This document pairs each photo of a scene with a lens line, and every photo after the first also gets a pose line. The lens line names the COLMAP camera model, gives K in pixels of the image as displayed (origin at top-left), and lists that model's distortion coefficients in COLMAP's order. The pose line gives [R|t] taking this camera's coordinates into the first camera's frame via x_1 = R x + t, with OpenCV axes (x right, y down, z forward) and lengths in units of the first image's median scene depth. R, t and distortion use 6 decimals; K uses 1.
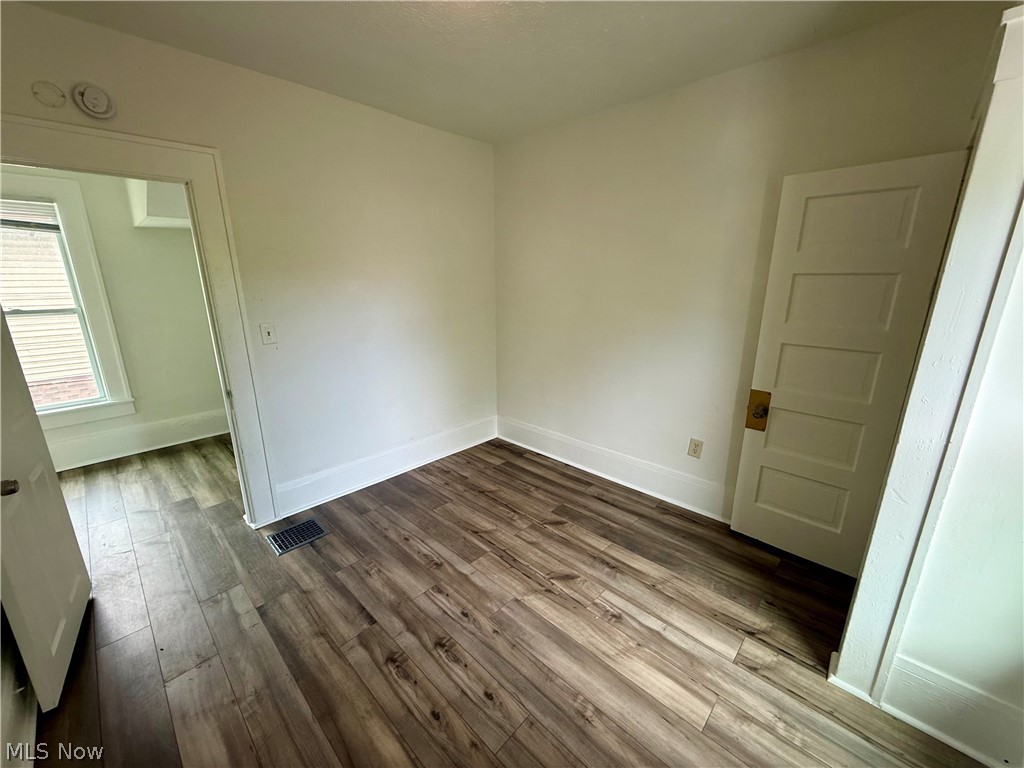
lens RADIAL K [[405.2, 0, 512.1], [0, 405.2, 384.6], [0, 0, 1]] dist [-0.000653, 0.000059]
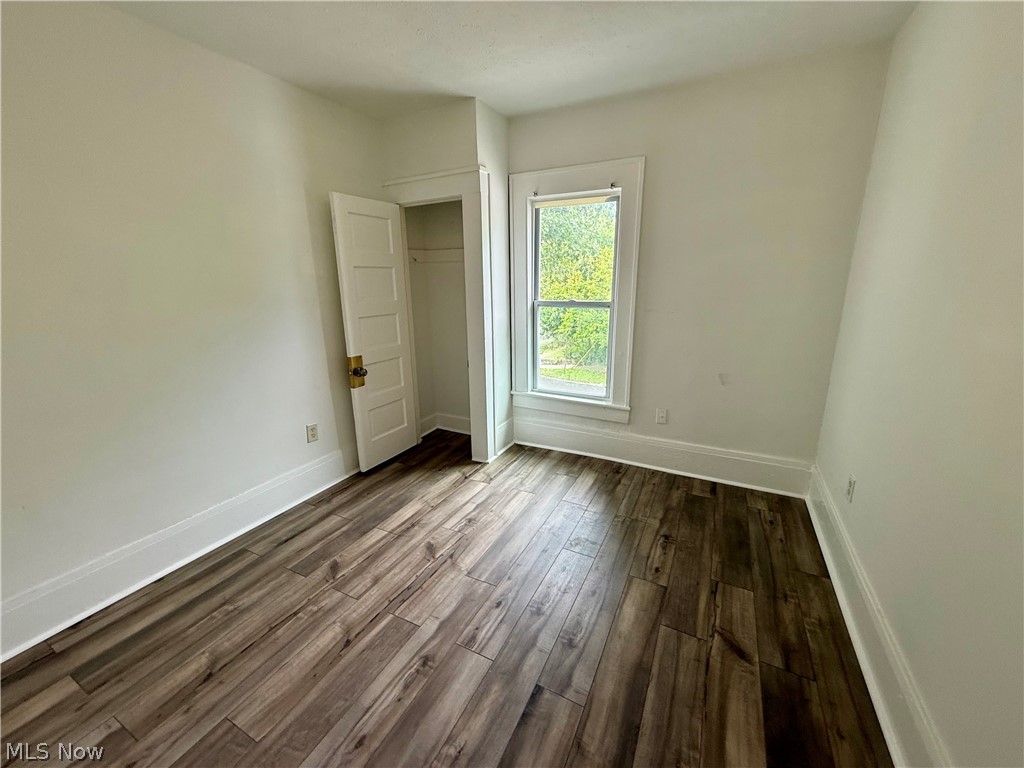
lens RADIAL K [[405.2, 0, 504.3], [0, 405.2, 380.9], [0, 0, 1]] dist [-0.000653, 0.000059]
pose [[-0.267174, -0.228484, 0.936169, -0.727721], [0.267691, 0.915651, 0.299873, -0.169934], [-0.925721, 0.330723, -0.183475, 0.791902]]
